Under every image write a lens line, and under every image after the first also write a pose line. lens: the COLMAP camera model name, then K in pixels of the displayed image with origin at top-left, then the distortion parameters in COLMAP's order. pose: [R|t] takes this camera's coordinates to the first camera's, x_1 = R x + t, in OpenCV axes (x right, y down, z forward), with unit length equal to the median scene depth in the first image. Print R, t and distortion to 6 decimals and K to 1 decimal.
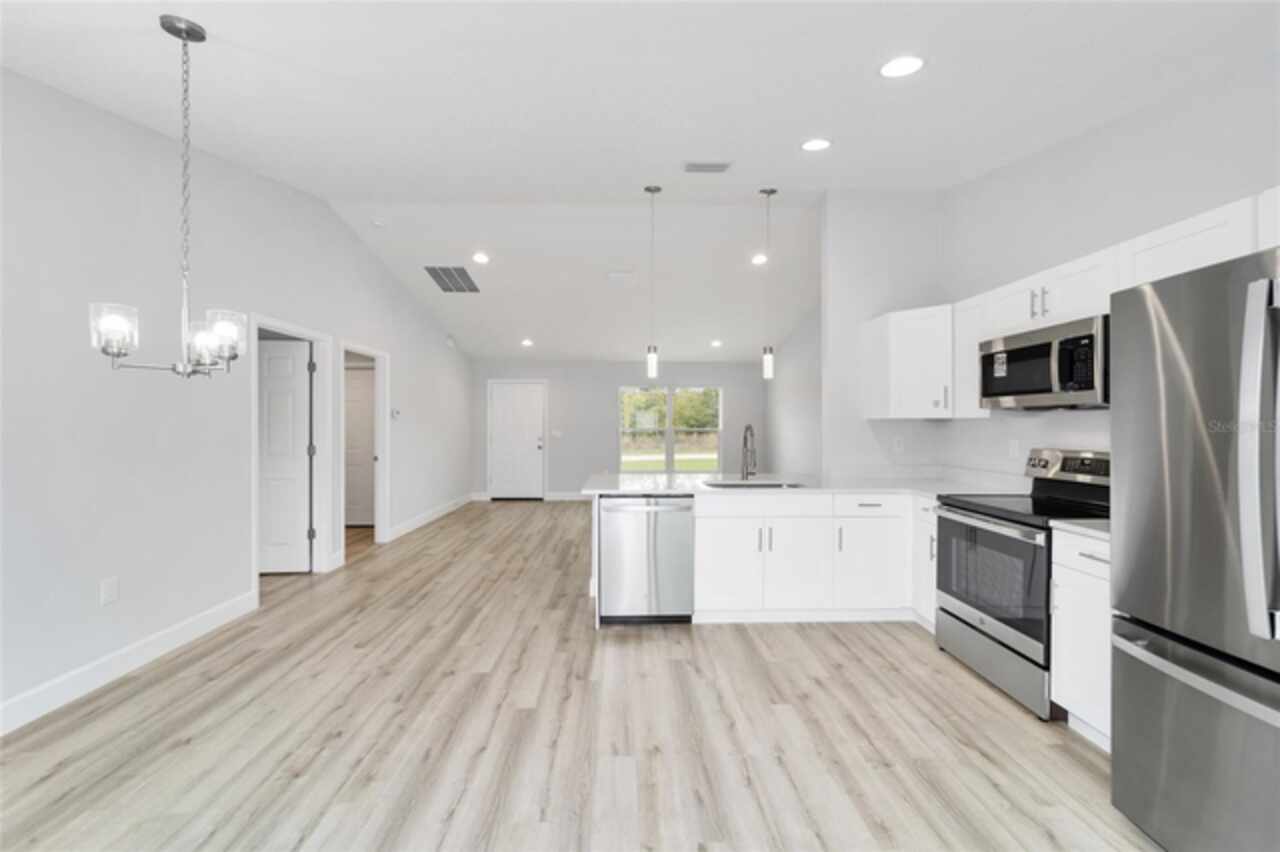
lens RADIAL K [[496.6, 0, 643.7], [0, 496.6, 424.1], [0, 0, 1]] dist [0.011773, 0.001131]
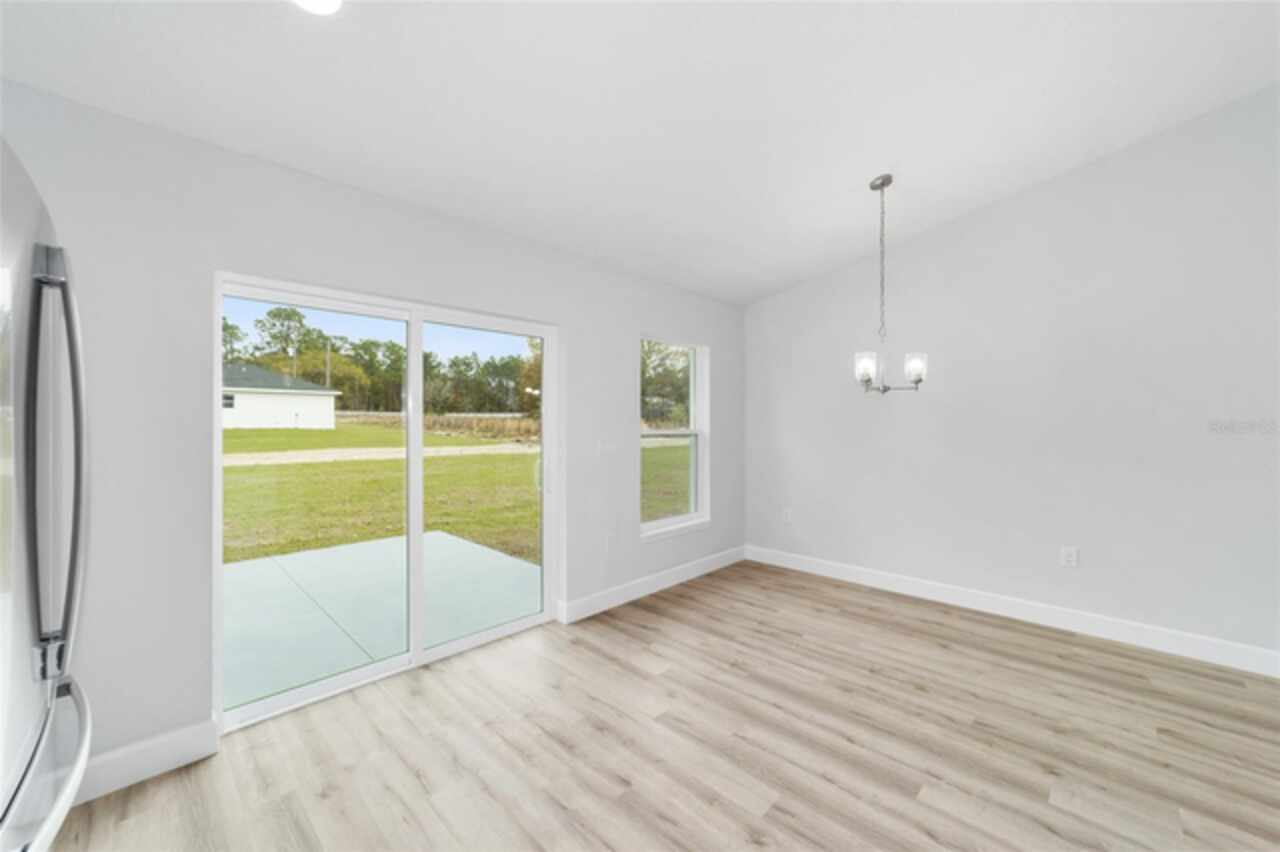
lens RADIAL K [[496.6, 0, 634.0], [0, 496.6, 425.5], [0, 0, 1]] dist [0.011773, 0.001131]
pose [[-0.724041, 0.002898, -0.689751, 0.619960], [-0.004468, 0.999950, 0.008891, -0.000565], [0.689743, 0.009519, -0.723992, 1.261627]]
